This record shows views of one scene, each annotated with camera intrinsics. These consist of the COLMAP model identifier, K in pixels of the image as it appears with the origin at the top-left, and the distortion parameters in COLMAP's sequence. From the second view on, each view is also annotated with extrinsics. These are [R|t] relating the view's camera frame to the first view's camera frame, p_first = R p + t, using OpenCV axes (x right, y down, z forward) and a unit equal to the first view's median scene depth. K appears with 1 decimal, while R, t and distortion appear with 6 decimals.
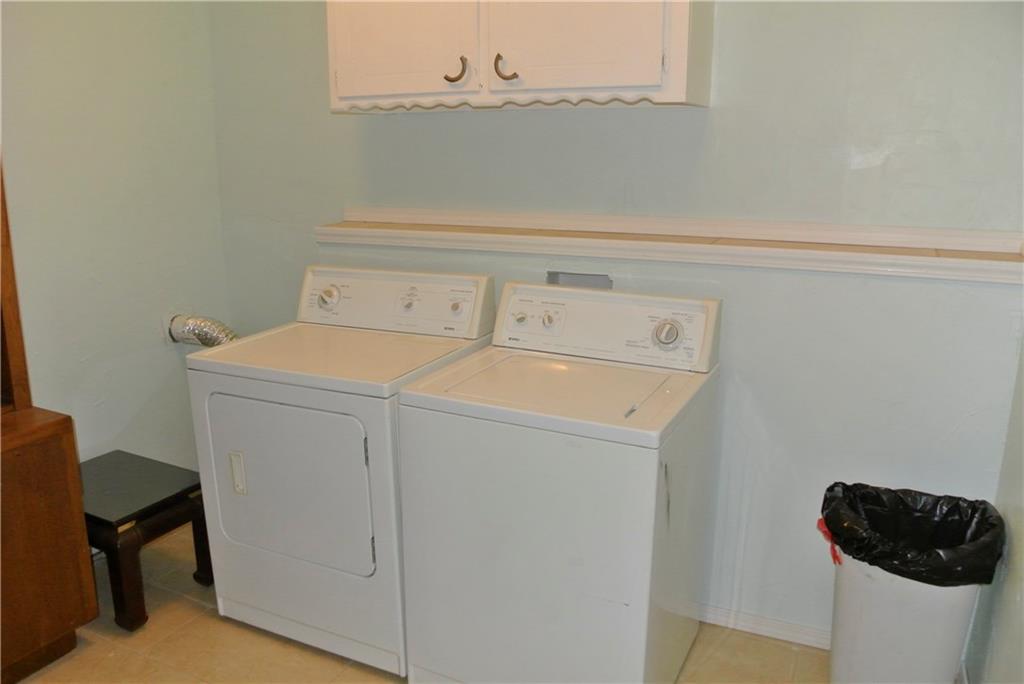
lens RADIAL K [[797.4, 0, 495.6], [0, 797.4, 352.4], [0, 0, 1]] dist [-0.090185, 0.041313]
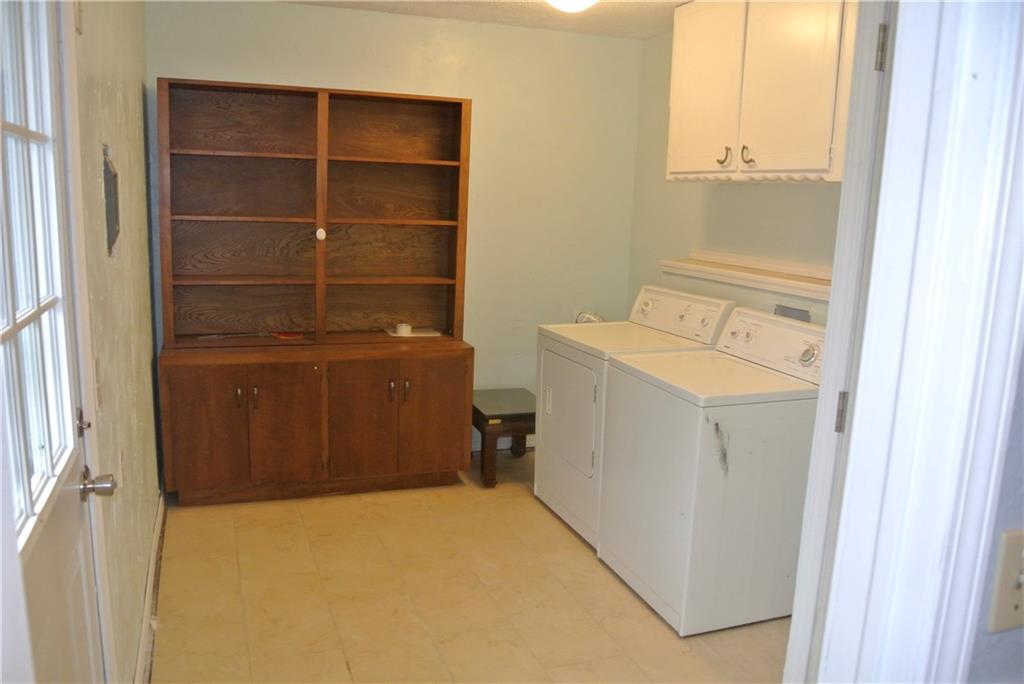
lens RADIAL K [[797.4, 0, 495.6], [0, 797.4, 352.4], [0, 0, 1]] dist [-0.090185, 0.041313]
pose [[0.724028, 0.156784, -0.671716, 0.654999], [-0.200139, 0.979682, 0.012940, 0.055324], [0.660097, 0.125068, 0.740695, -0.284887]]
